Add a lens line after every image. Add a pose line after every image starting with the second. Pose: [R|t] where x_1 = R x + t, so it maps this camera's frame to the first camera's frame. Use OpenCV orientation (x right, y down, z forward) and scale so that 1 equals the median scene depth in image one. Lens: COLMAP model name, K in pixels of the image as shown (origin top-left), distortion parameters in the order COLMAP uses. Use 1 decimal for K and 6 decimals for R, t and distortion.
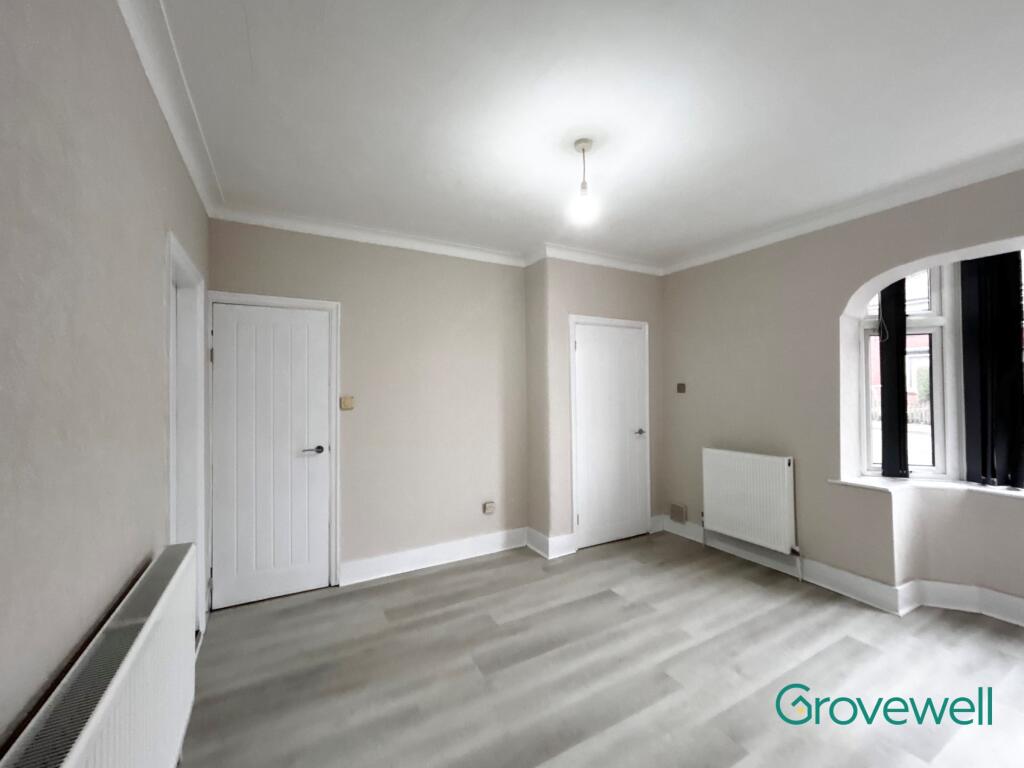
lens RADIAL K [[421.4, 0, 507.7], [0, 421.4, 385.6], [0, 0, 1]] dist [-0.000095, 0.000132]
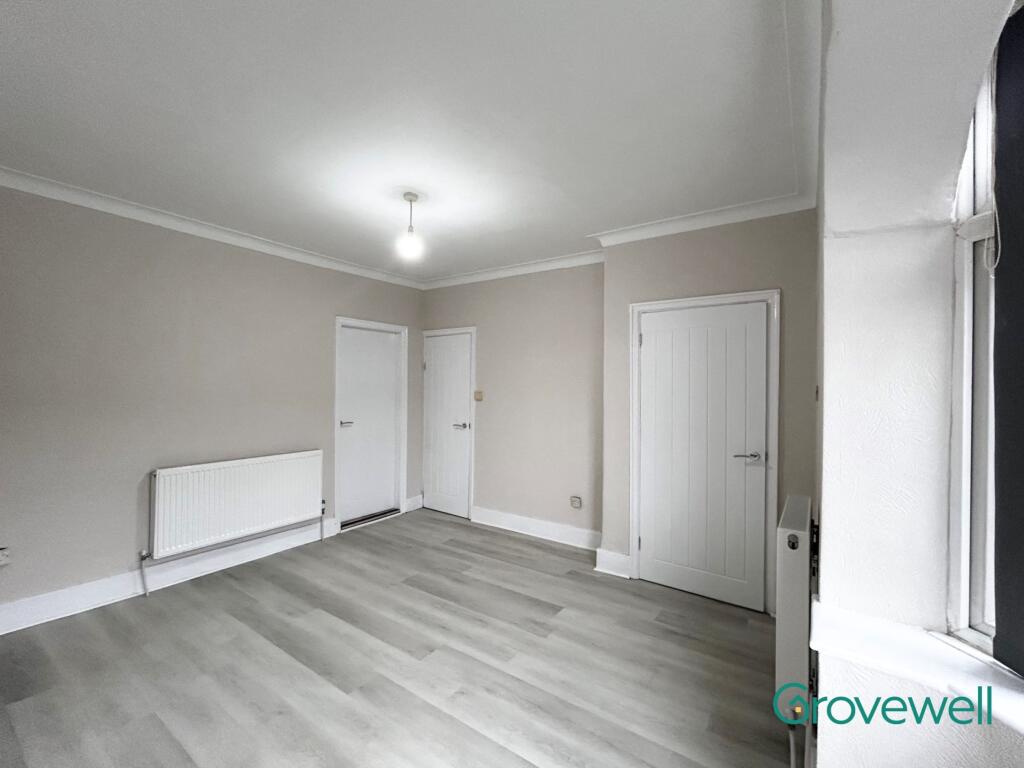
lens RADIAL K [[421.4, 0, 507.7], [0, 421.4, 385.6], [0, 0, 1]] dist [-0.000095, 0.000132]
pose [[0.447919, 0.014755, -0.893952, 1.058130], [-0.003534, 0.999885, 0.014733, -0.017918], [0.894067, -0.003440, 0.447920, 0.502349]]
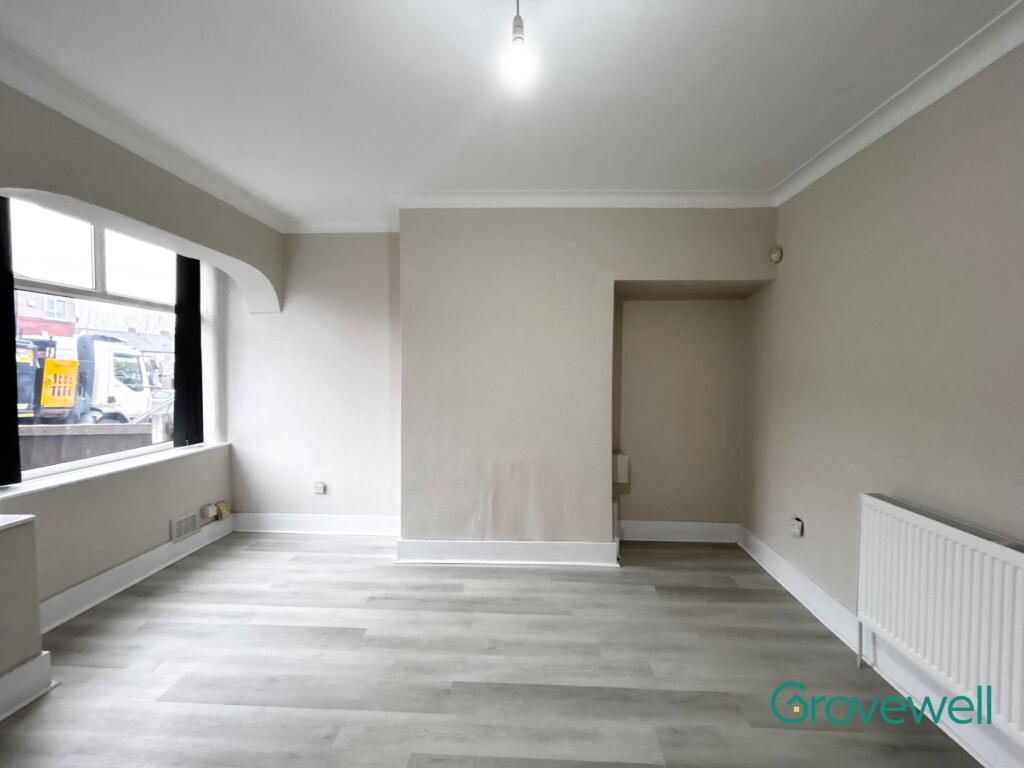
lens RADIAL K [[421.4, 0, 507.7], [0, 421.4, 385.6], [0, 0, 1]] dist [-0.000095, 0.000132]
pose [[-0.853794, -0.008797, 0.520537, -0.088332], [-0.003349, 0.999929, 0.011405, 0.023973], [-0.520601, 0.007994, -0.853763, 1.098549]]
